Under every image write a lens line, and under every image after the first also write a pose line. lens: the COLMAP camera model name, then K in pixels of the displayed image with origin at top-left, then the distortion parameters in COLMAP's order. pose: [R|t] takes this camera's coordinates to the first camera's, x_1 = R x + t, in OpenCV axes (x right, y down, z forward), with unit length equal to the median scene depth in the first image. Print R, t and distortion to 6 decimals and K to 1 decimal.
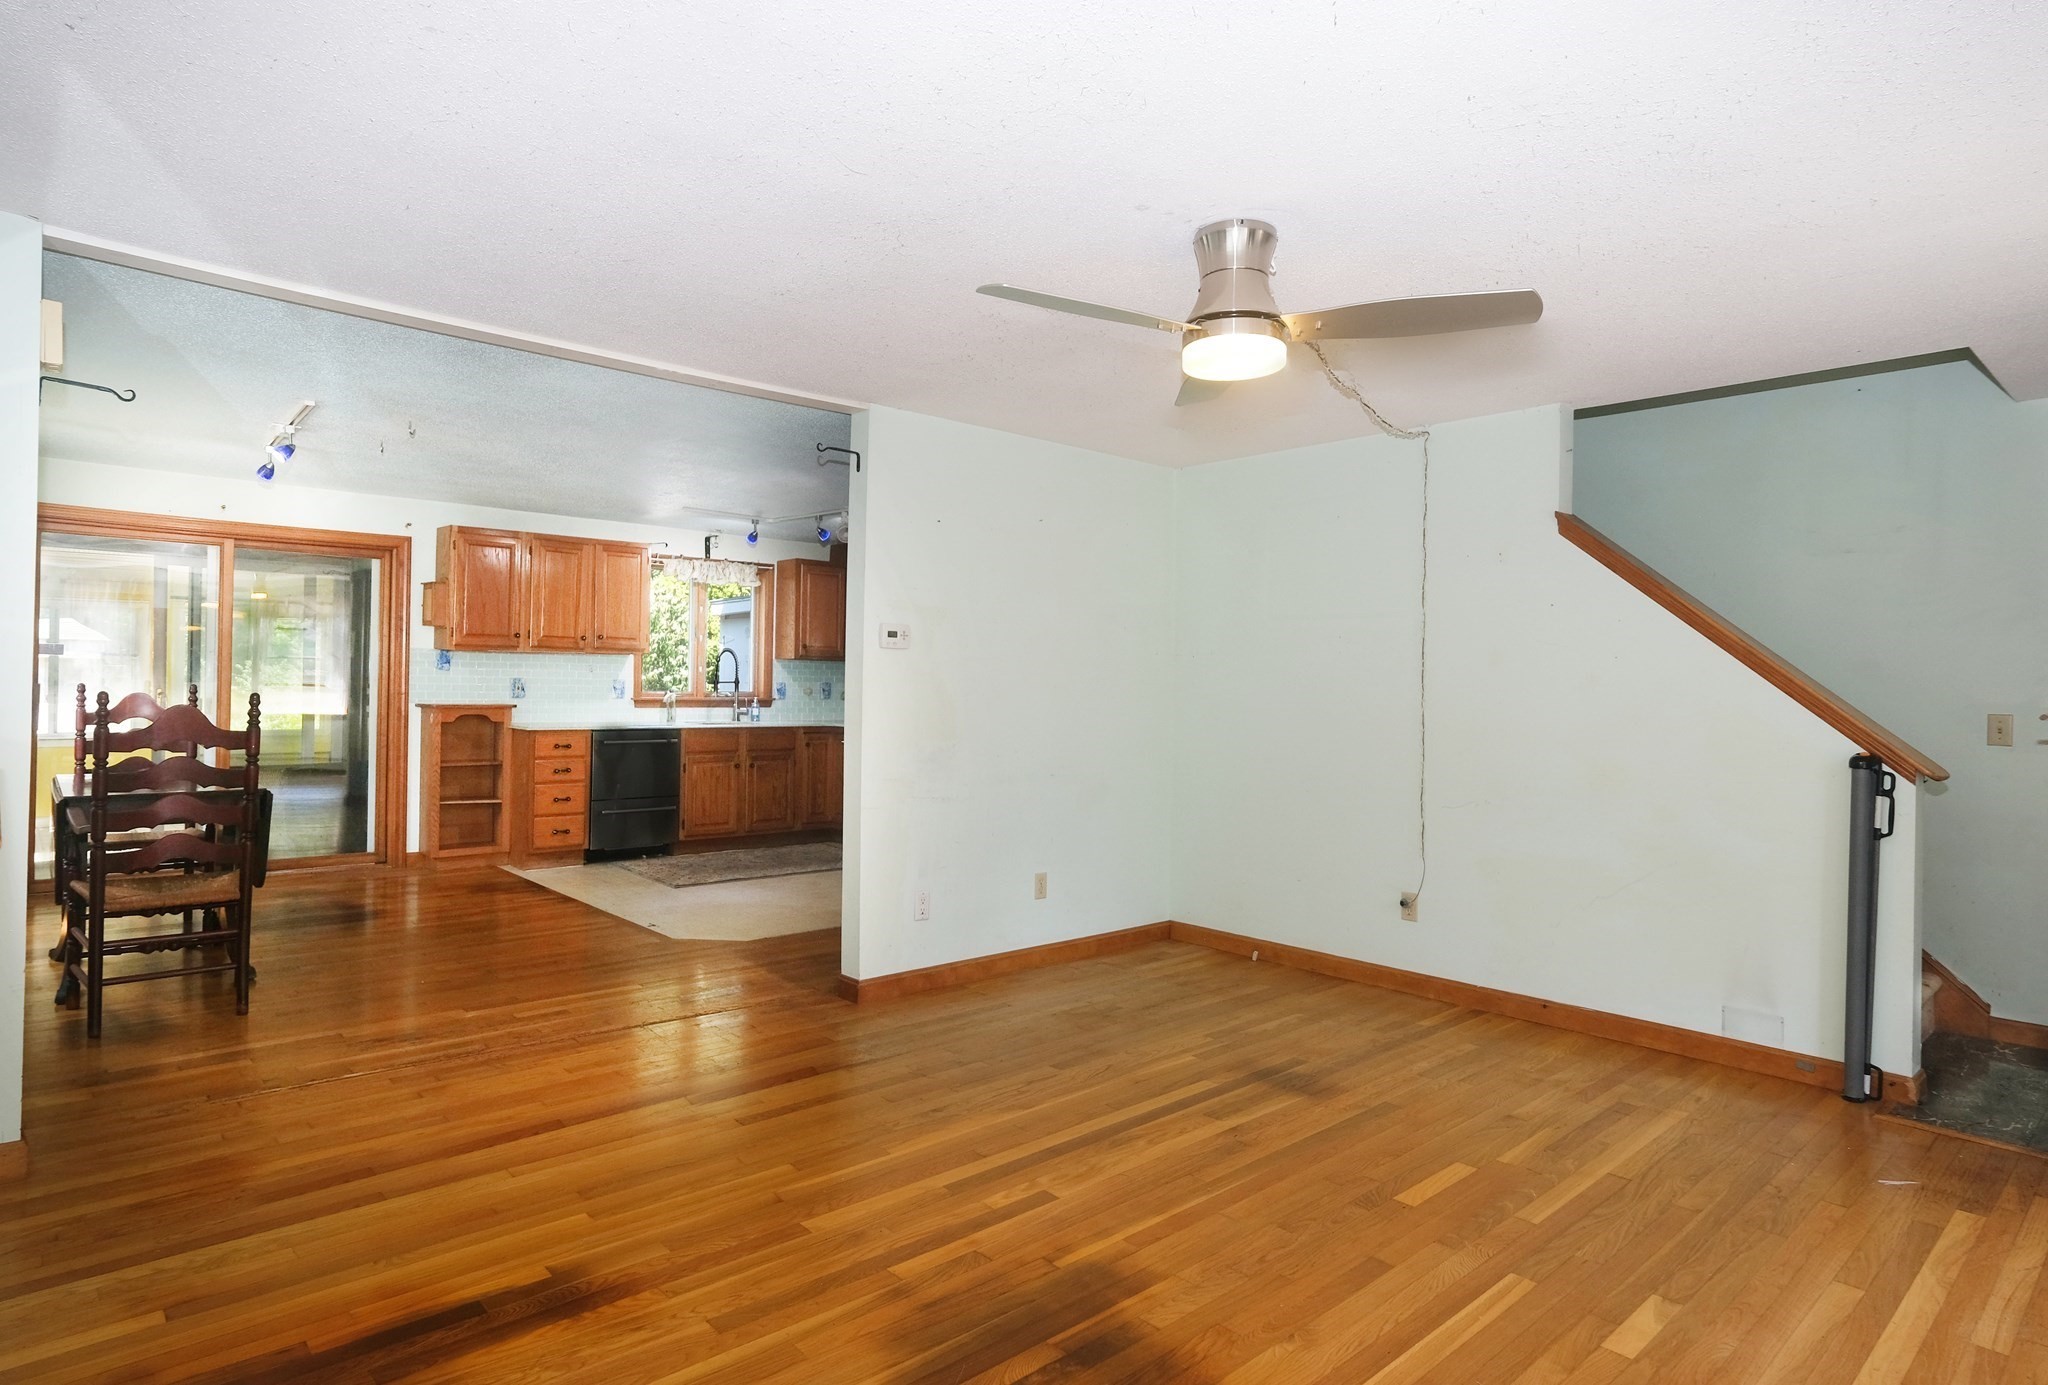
lens RADIAL K [[1116.2, 0, 1017.8], [0, 1116.2, 680.7], [0, 0, 1]] dist [-0.003052, -0.000687]
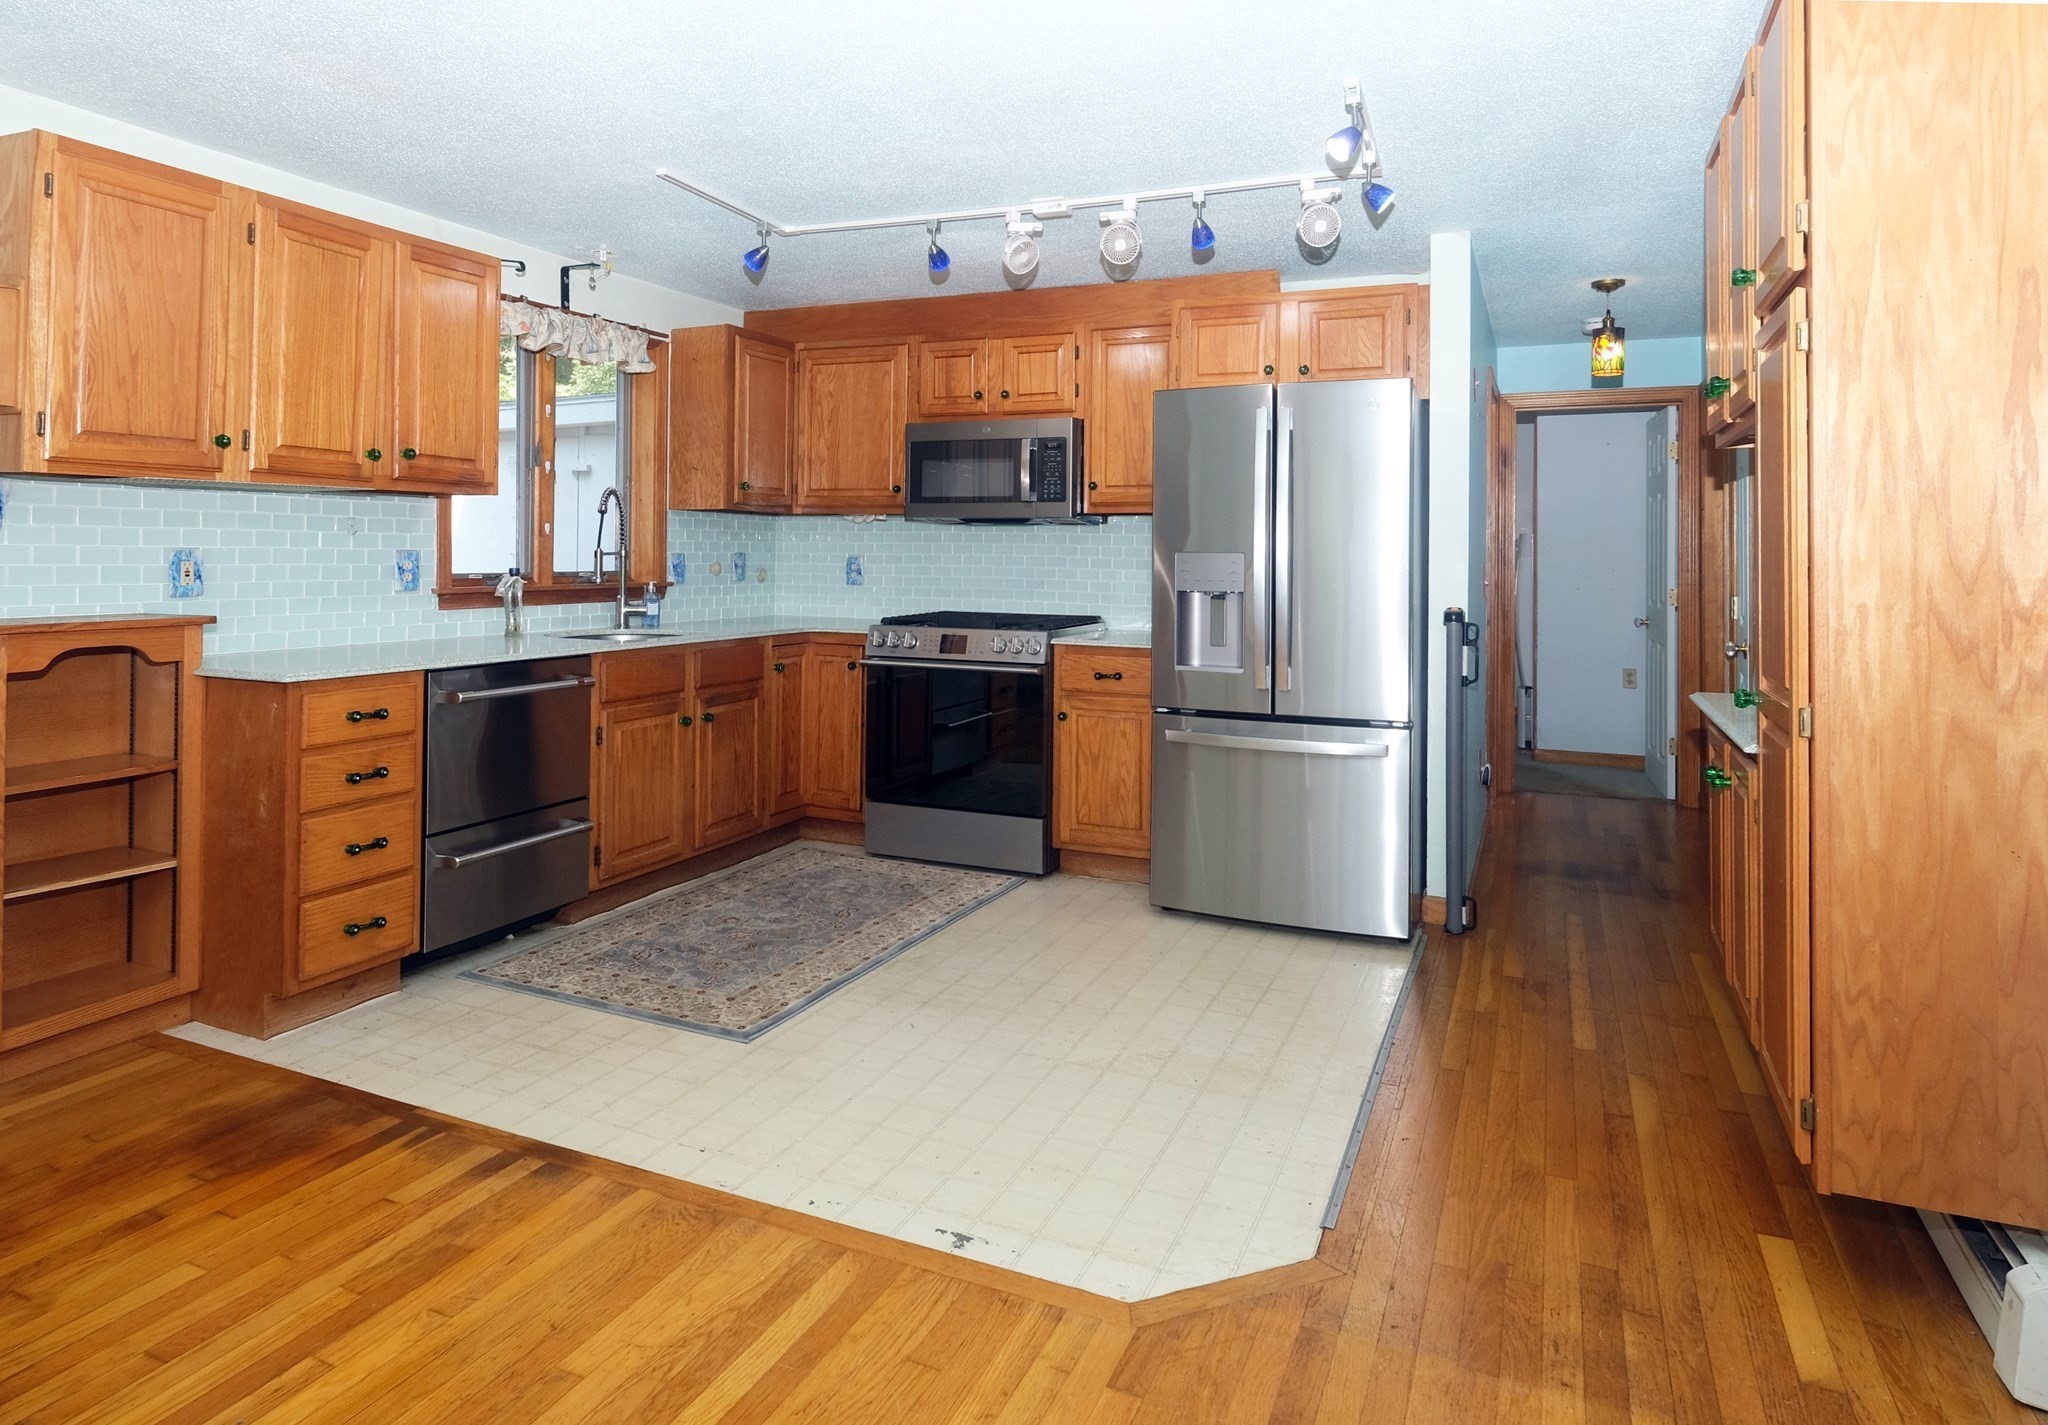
lens RADIAL K [[1170.7, 0, 1035.4], [0, 1170.7, 544.0], [0, 0, 1]] dist [-0.005432, -0.002640]
pose [[0.912508, -0.006296, 0.409010, -0.359221], [0.006455, 0.999979, 0.000993, -0.002686], [-0.409007, 0.001734, 0.912529, 0.510212]]
